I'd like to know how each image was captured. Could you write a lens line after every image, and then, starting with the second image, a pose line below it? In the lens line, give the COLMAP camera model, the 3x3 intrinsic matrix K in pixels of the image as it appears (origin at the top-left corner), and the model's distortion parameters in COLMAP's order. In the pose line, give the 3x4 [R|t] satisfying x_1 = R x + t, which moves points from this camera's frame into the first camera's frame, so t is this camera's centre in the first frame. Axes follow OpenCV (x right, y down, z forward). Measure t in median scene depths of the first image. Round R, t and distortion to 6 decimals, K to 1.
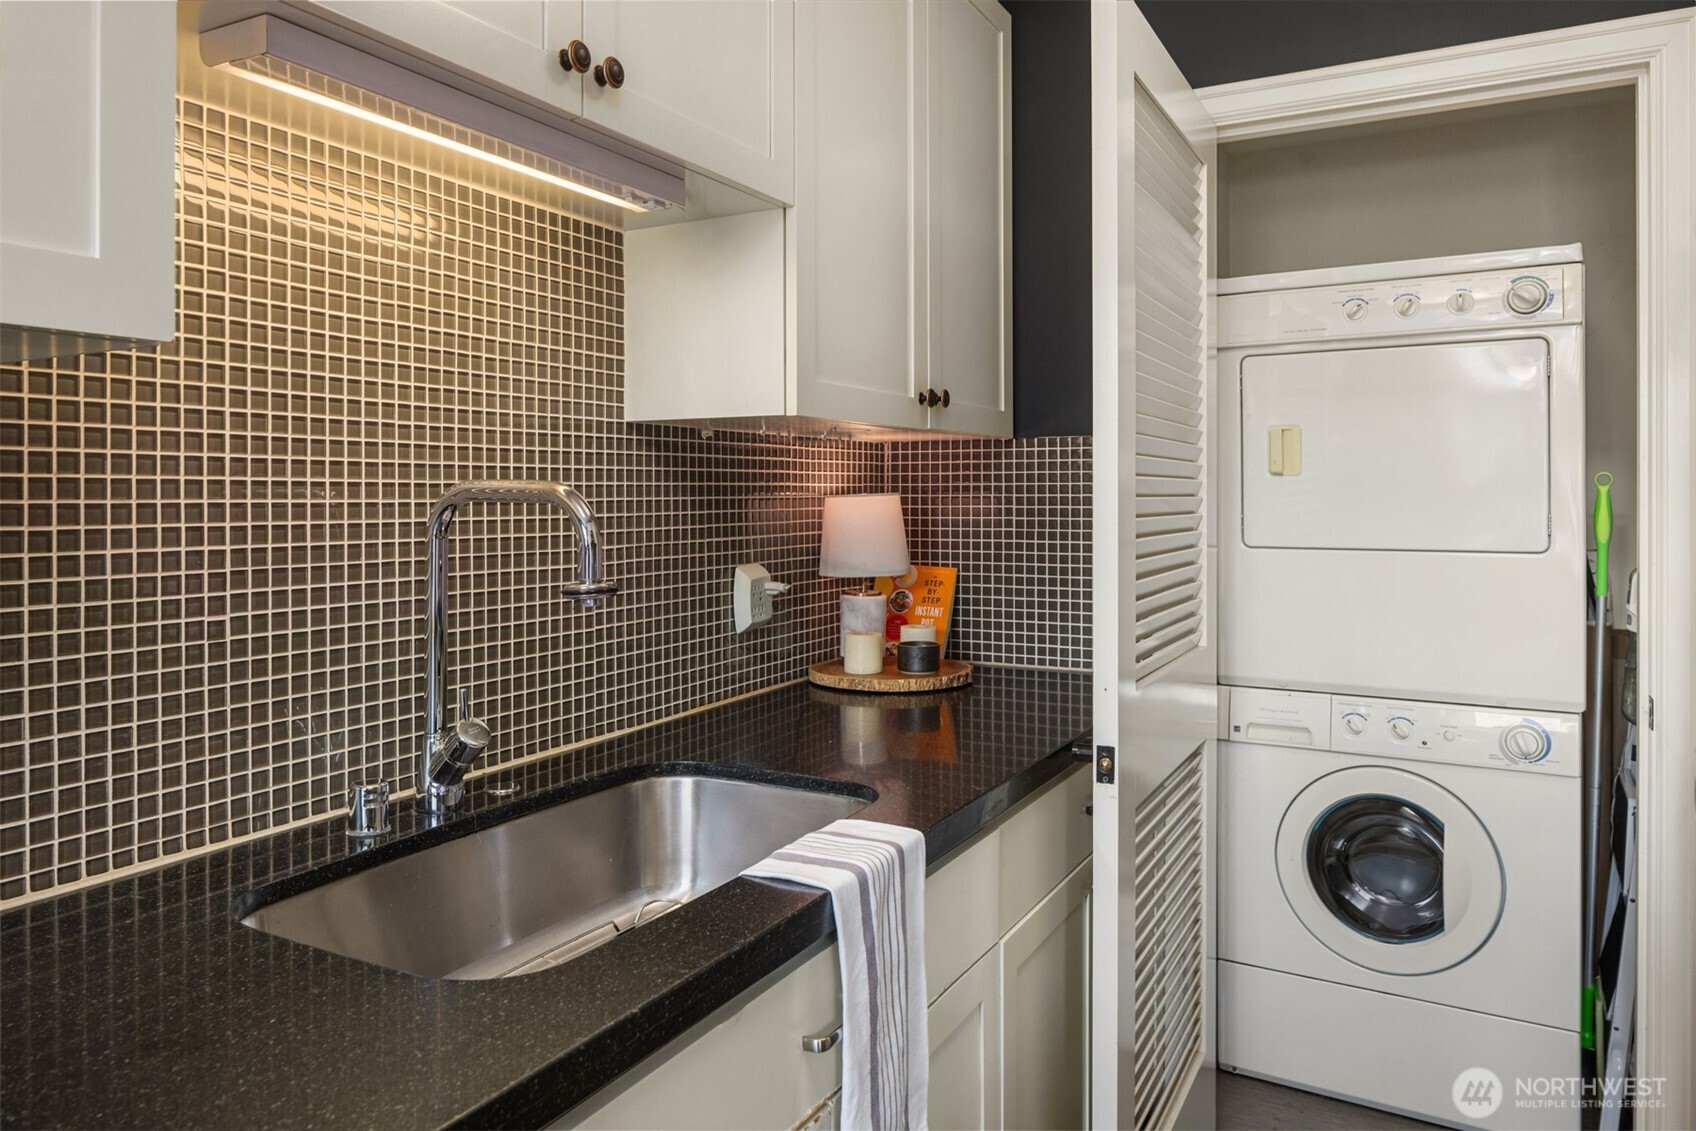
lens RADIAL K [[1161.2, 0, 858.2], [0, 1161.2, 509.0], [0, 0, 1]] dist [-0.005105, -0.003373]
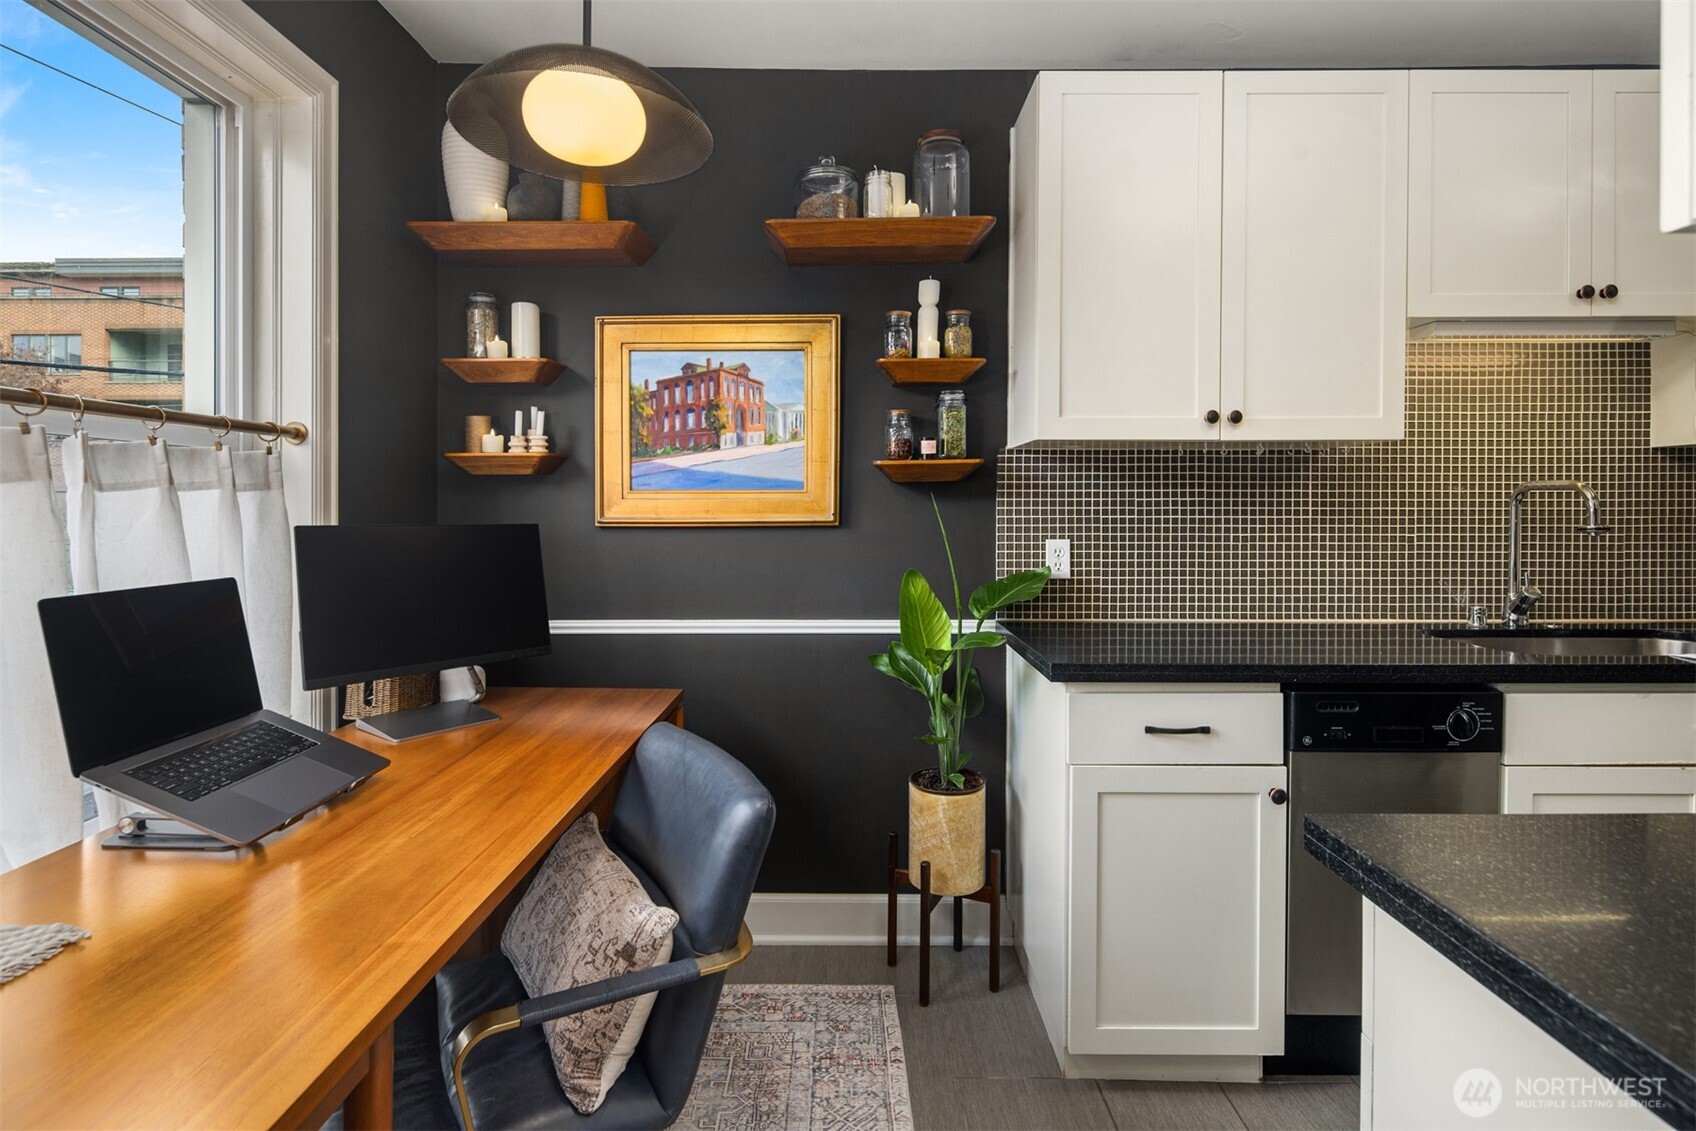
lens RADIAL K [[818.8, 0, 837.9], [0, 818.8, 510.3], [0, 0, 1]] dist [0.004874, -0.003657]
pose [[0.466807, 0.004796, -0.884346, 0.415998], [-0.009776, 0.999952, 0.000263, 0.041834], [0.884305, 0.008522, 0.466832, -0.872911]]
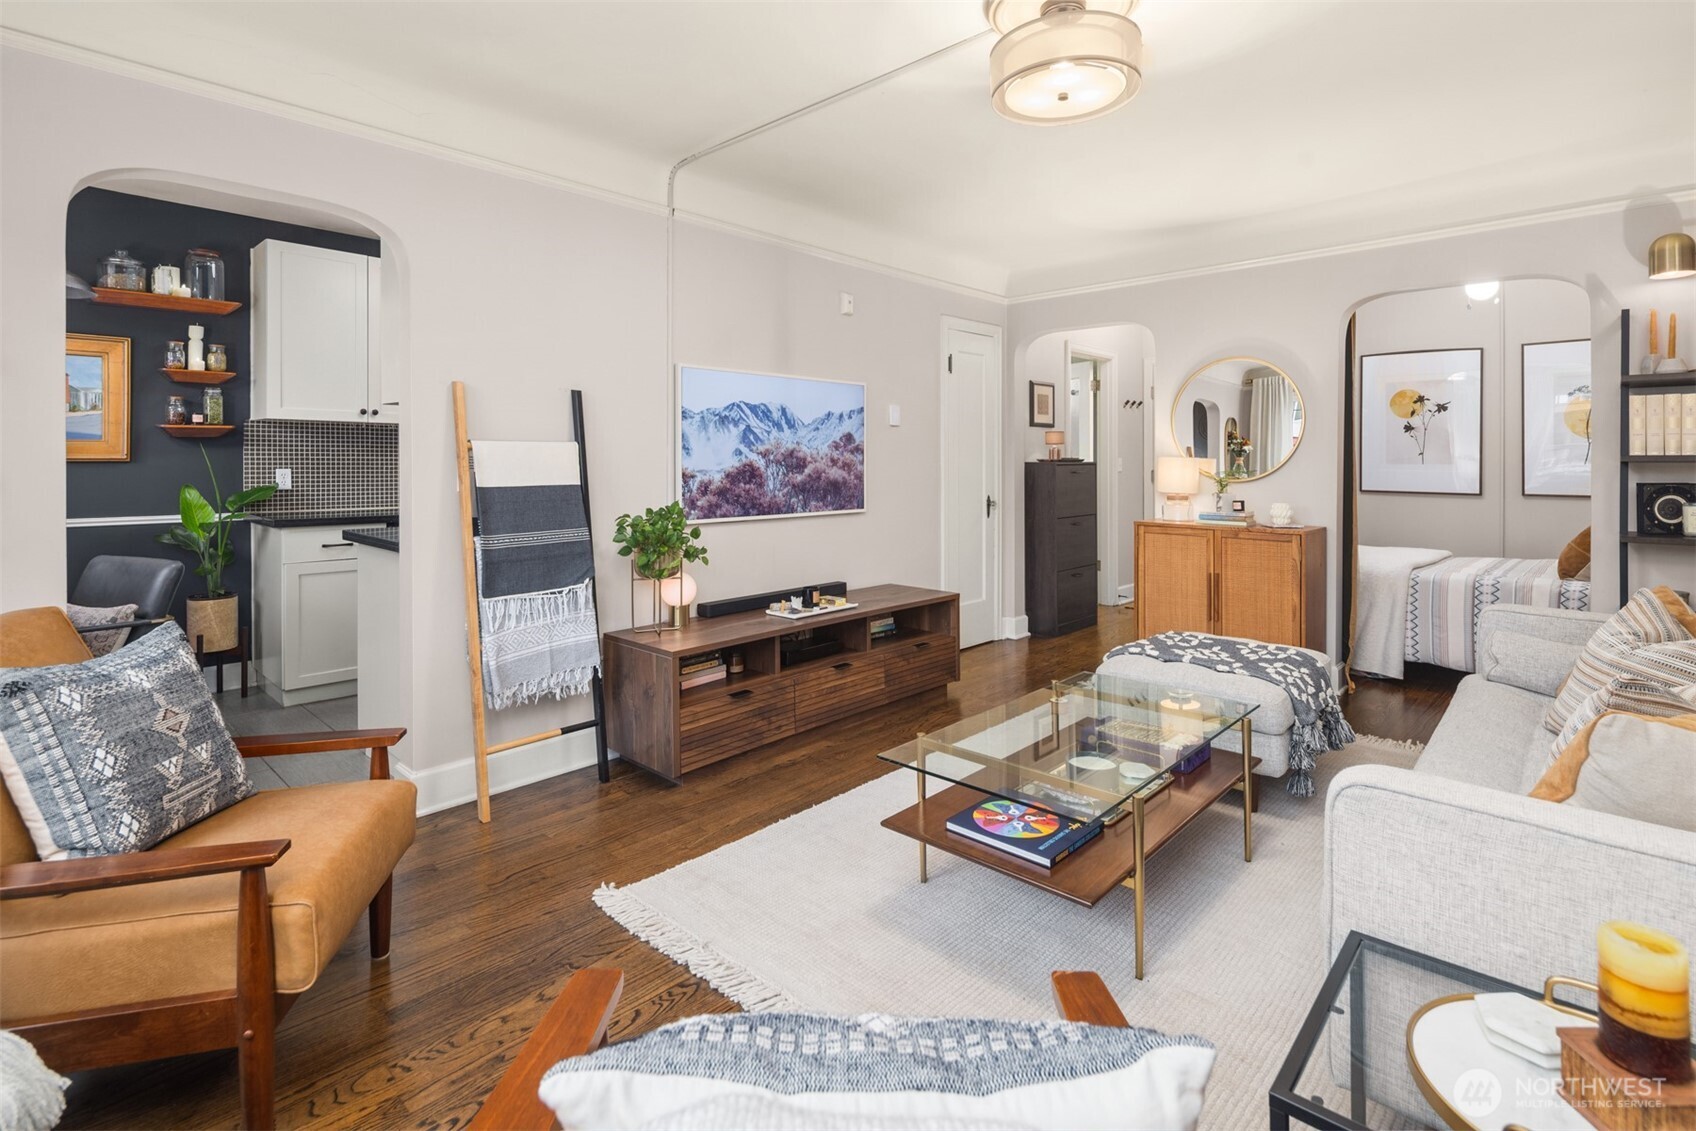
lens RADIAL K [[818.8, 0, 864.3], [0, 818.8, 477.9], [0, 0, 1]] dist [0.004874, -0.003657]
pose [[0.967898, 0.006356, -0.251264, 2.026163], [-0.005407, 0.999975, 0.004468, 0.100545], [0.251286, -0.002966, 0.967908, -2.129427]]
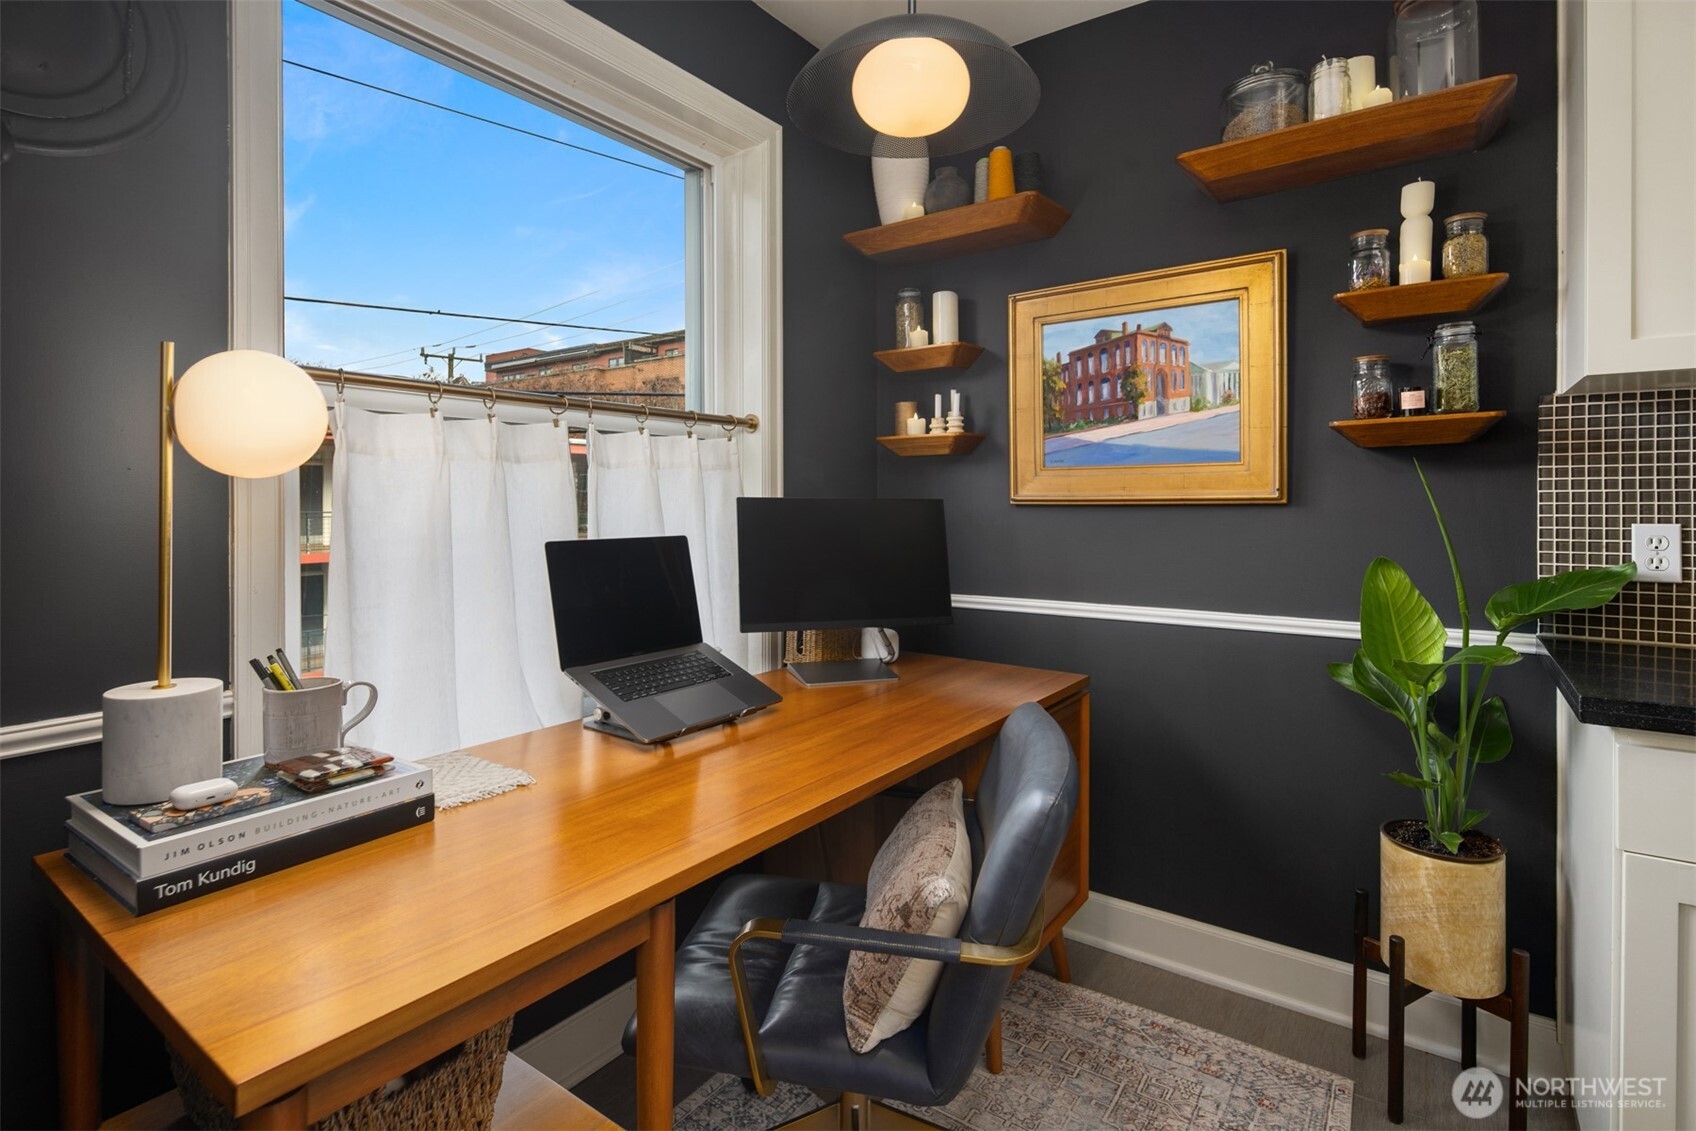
lens RADIAL K [[818.8, 0, 827.6], [0, 818.8, 501.3], [0, 0, 1]] dist [0.004874, -0.003657]
pose [[-0.126719, 0.004354, -0.991929, 0.415261], [-0.006792, 0.999963, 0.005256, 0.066377], [0.991915, 0.007403, -0.126685, -0.697772]]
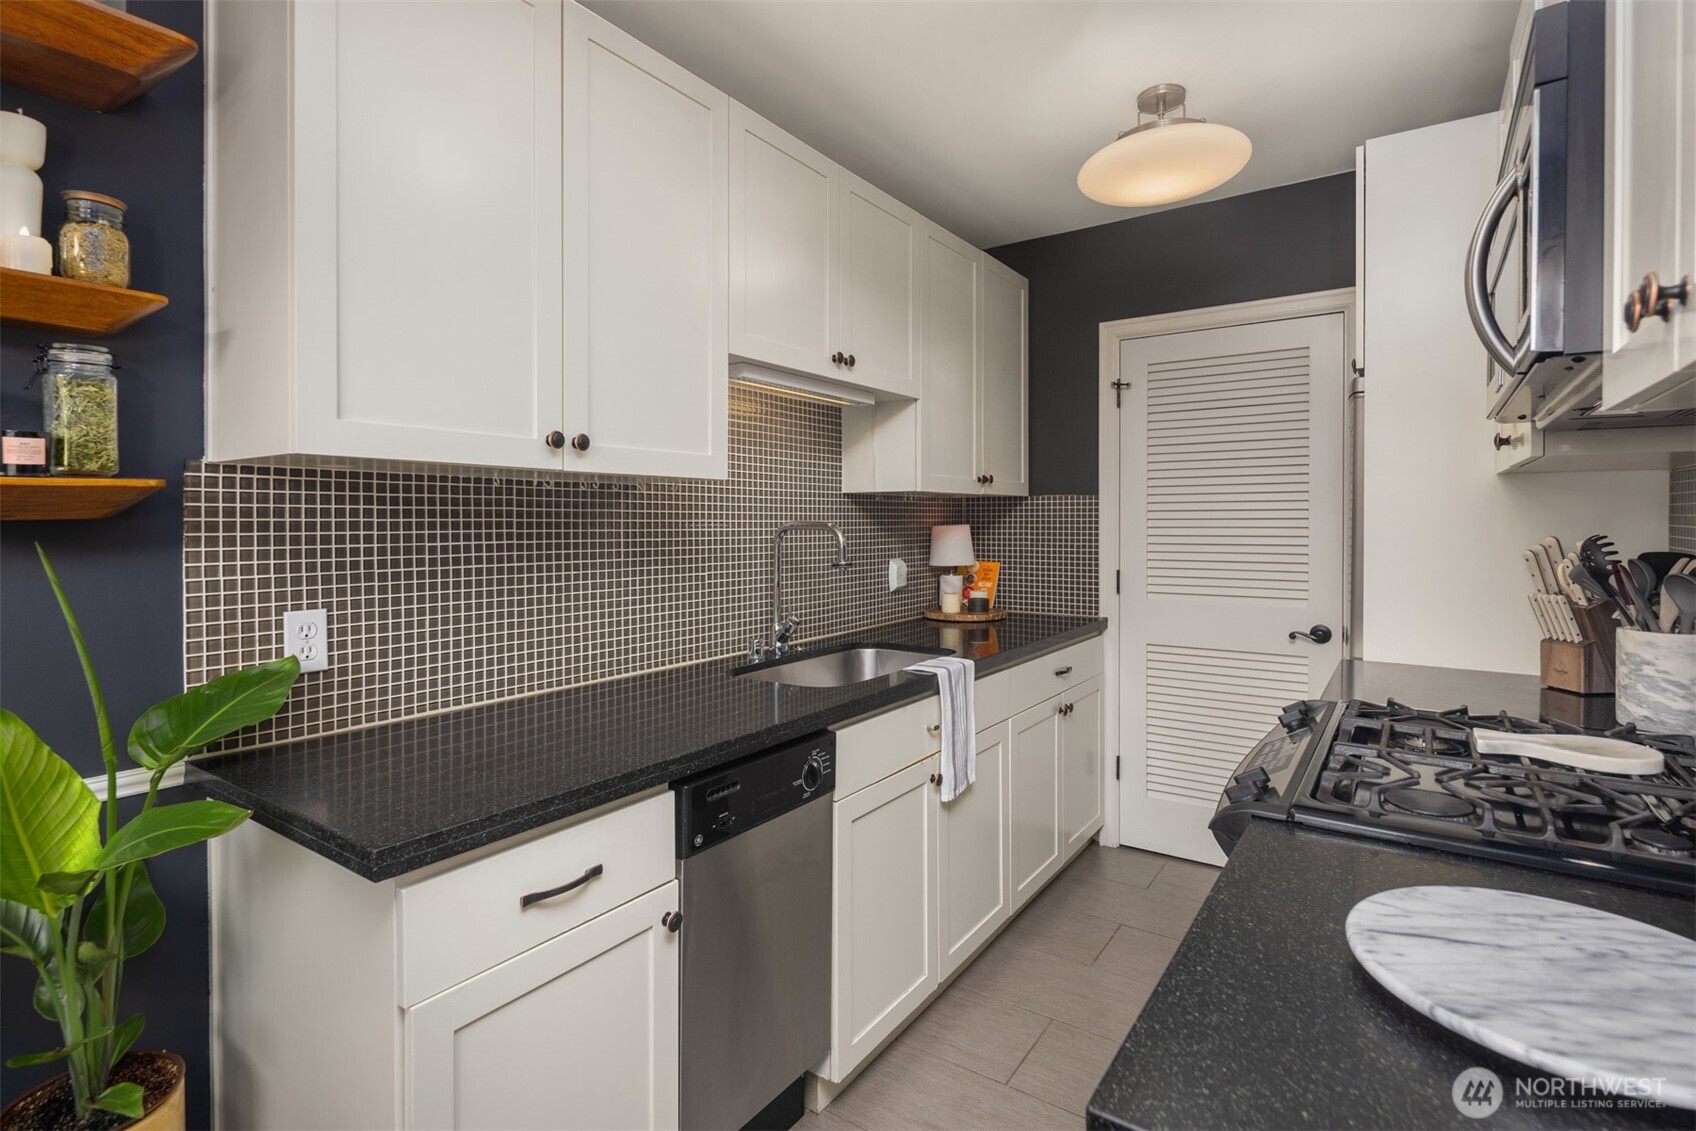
lens RADIAL K [[818.8, 0, 860.1], [0, 818.8, 533.4], [0, 0, 1]] dist [0.004874, -0.003657]
pose [[0.993856, 0.000644, -0.110680, 0.006089], [-0.000381, 0.999997, 0.002397, -0.002297], [0.110681, -0.002340, 0.993853, -0.683333]]
